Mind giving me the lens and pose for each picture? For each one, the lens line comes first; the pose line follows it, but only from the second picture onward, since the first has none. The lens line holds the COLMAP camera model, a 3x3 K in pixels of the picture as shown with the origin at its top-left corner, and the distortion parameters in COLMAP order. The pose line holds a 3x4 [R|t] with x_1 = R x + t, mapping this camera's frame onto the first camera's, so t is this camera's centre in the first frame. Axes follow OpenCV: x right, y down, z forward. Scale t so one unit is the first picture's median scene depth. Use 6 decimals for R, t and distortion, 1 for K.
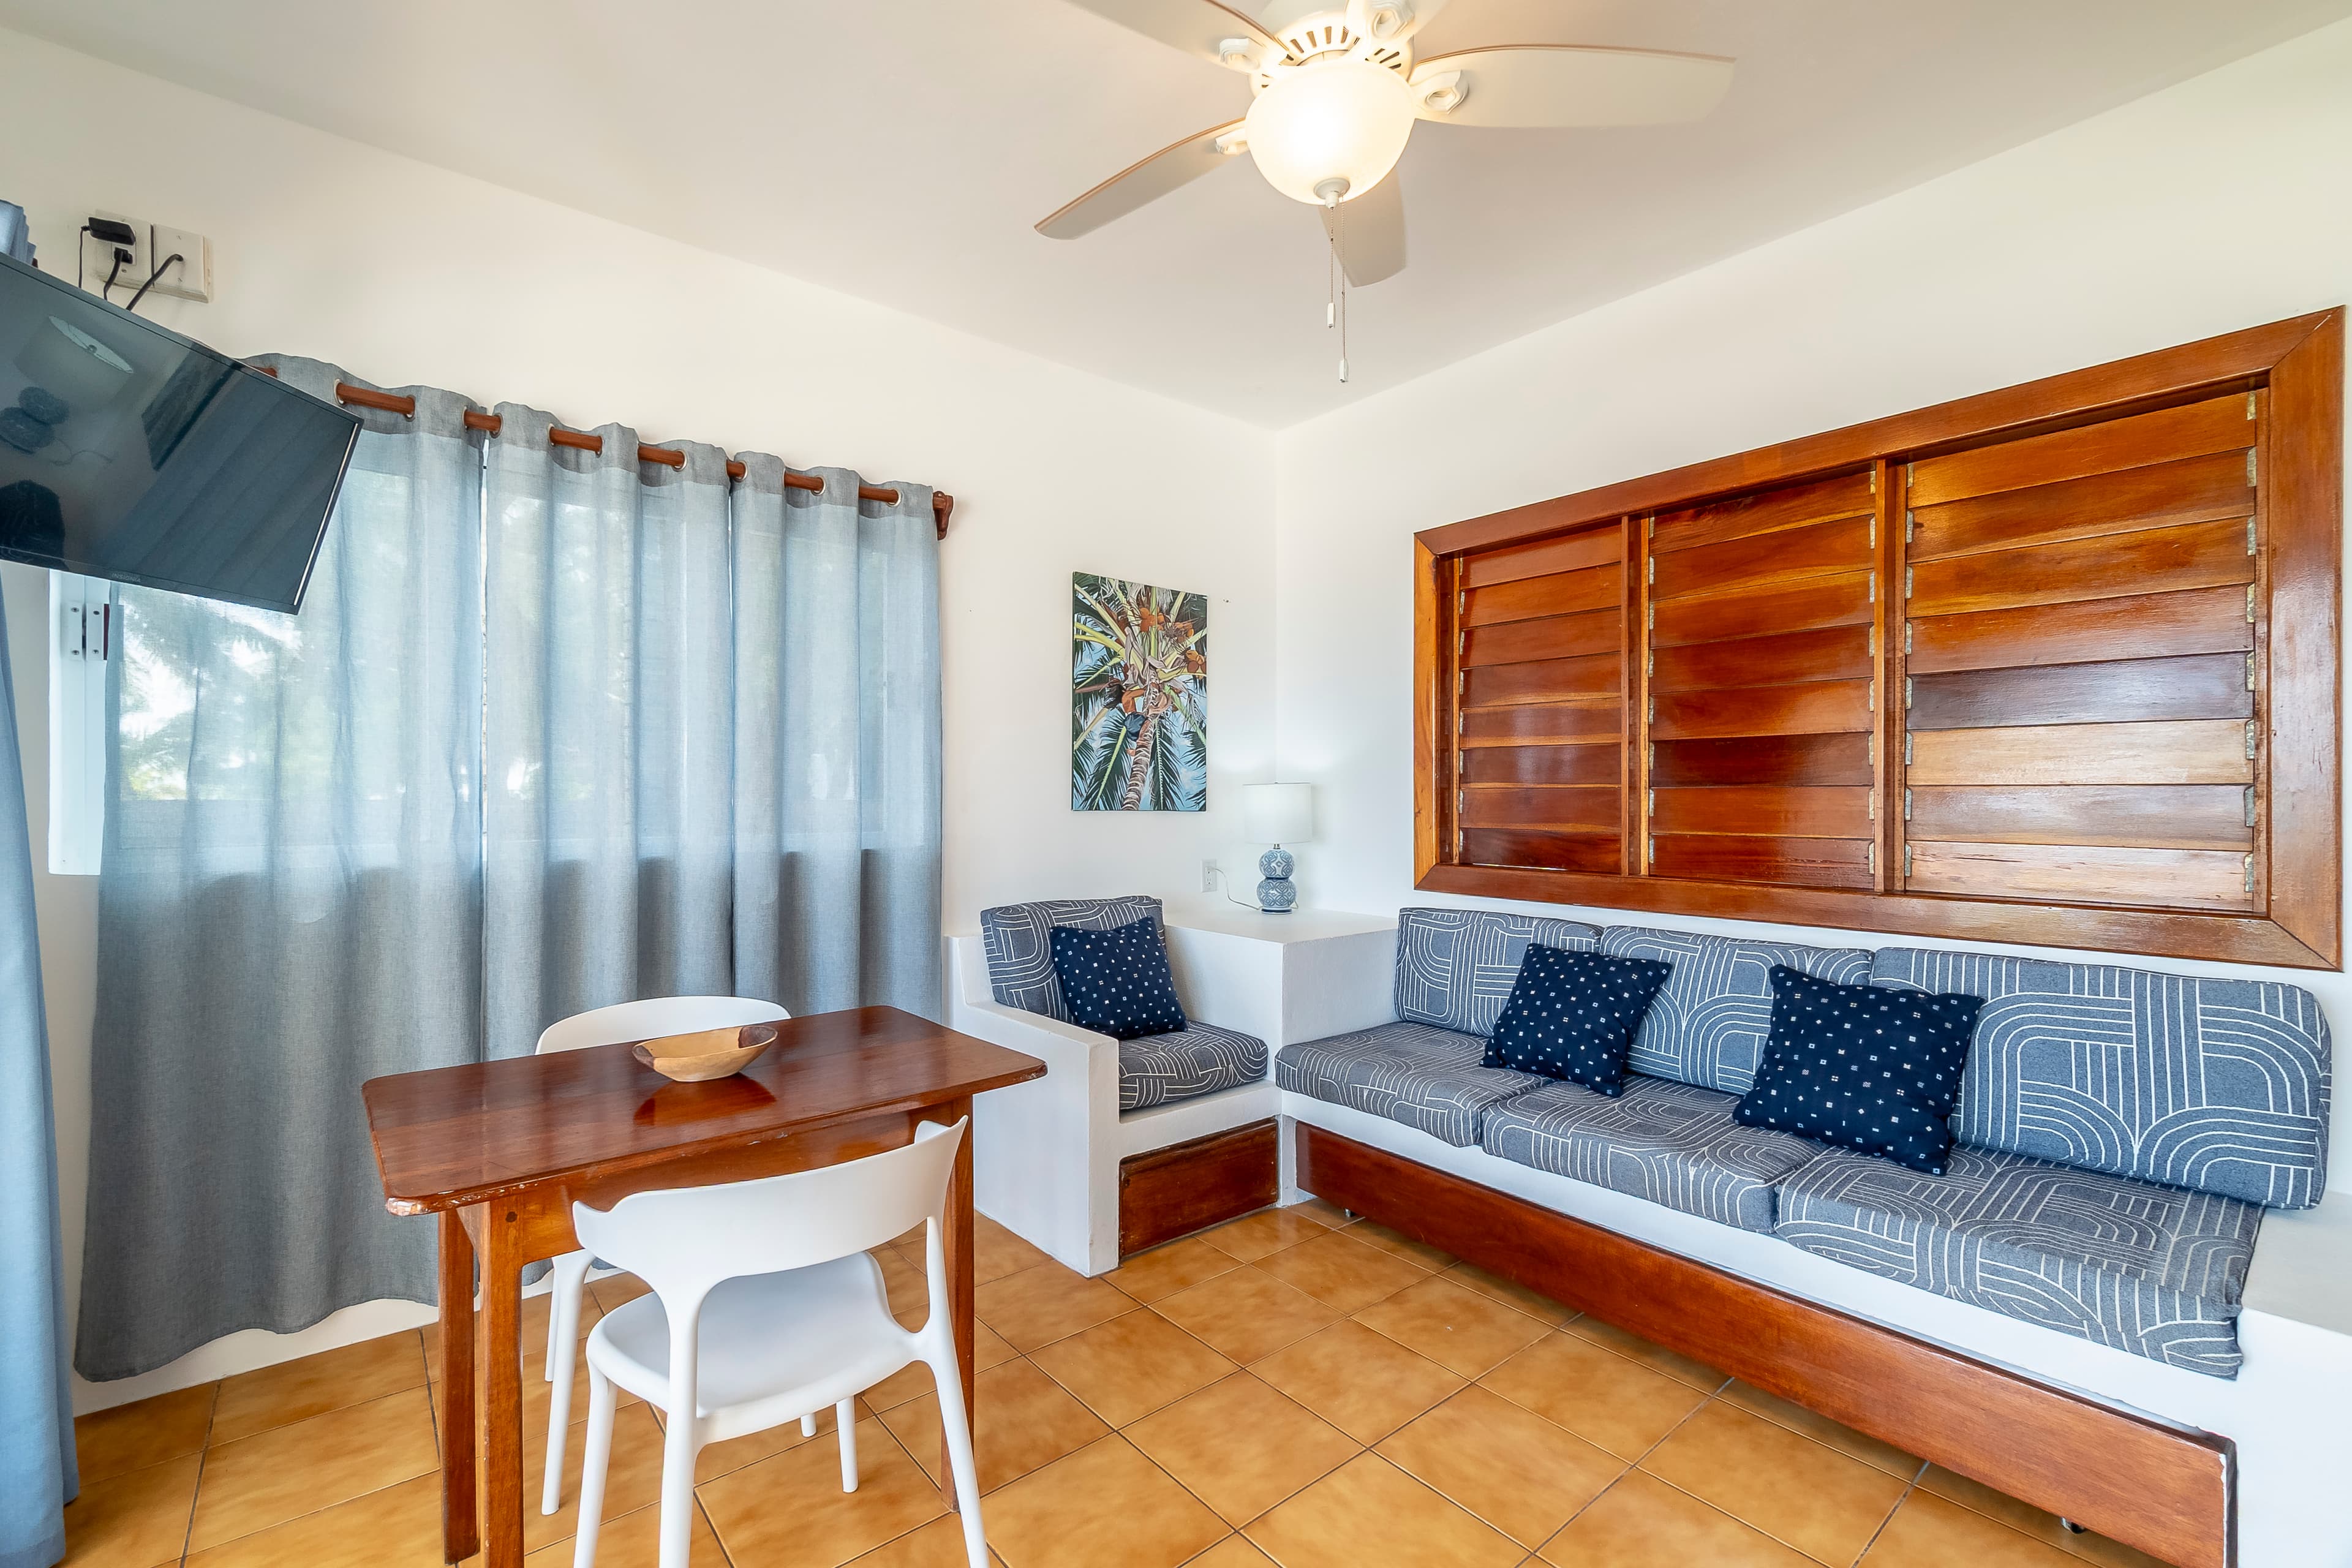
lens RADIAL K [[1001.1, 0, 1182.4], [0, 1001.1, 797.3], [0, 0, 1]] dist [-0.013135, 0.004331]
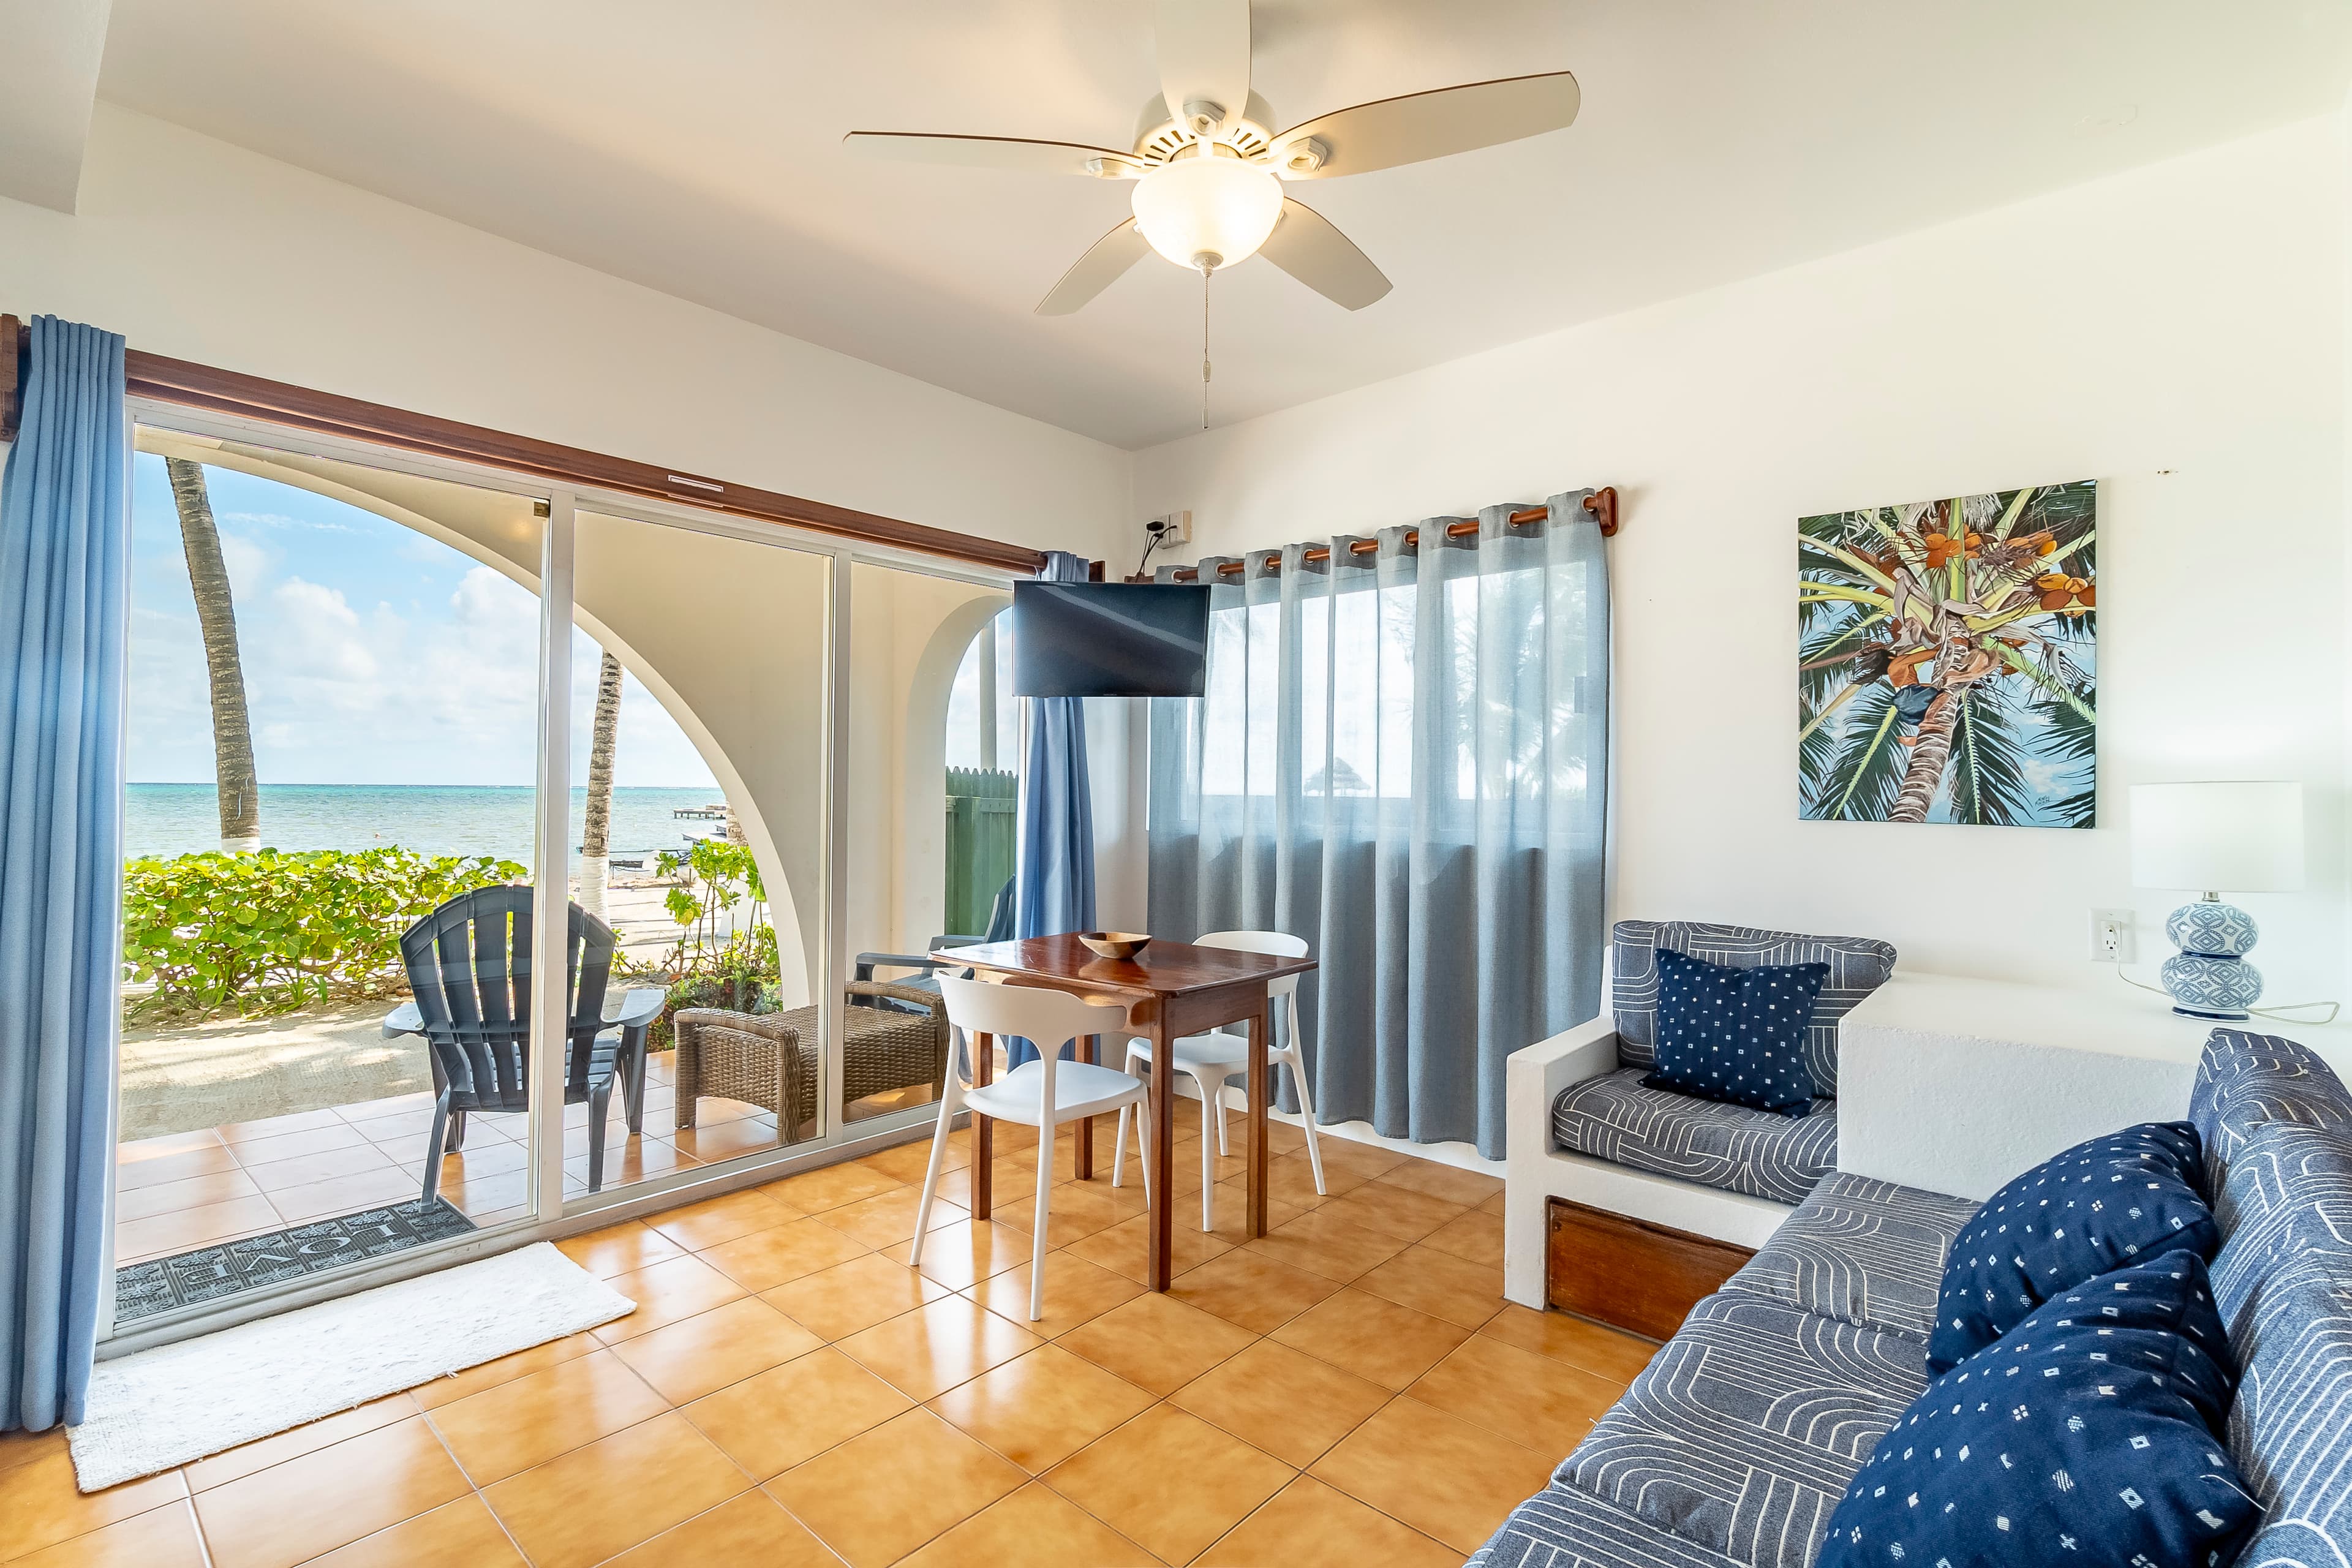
lens RADIAL K [[1045.0, 0, 1158.2], [0, 1045.0, 781.7], [0, 0, 1]] dist [-0.006890, 0.000916]
pose [[0.168152, -0.008072, -0.985728, 0.599190], [-0.008491, 0.999918, -0.009636, -0.004053], [0.985724, 0.009990, 0.168070, 0.349844]]
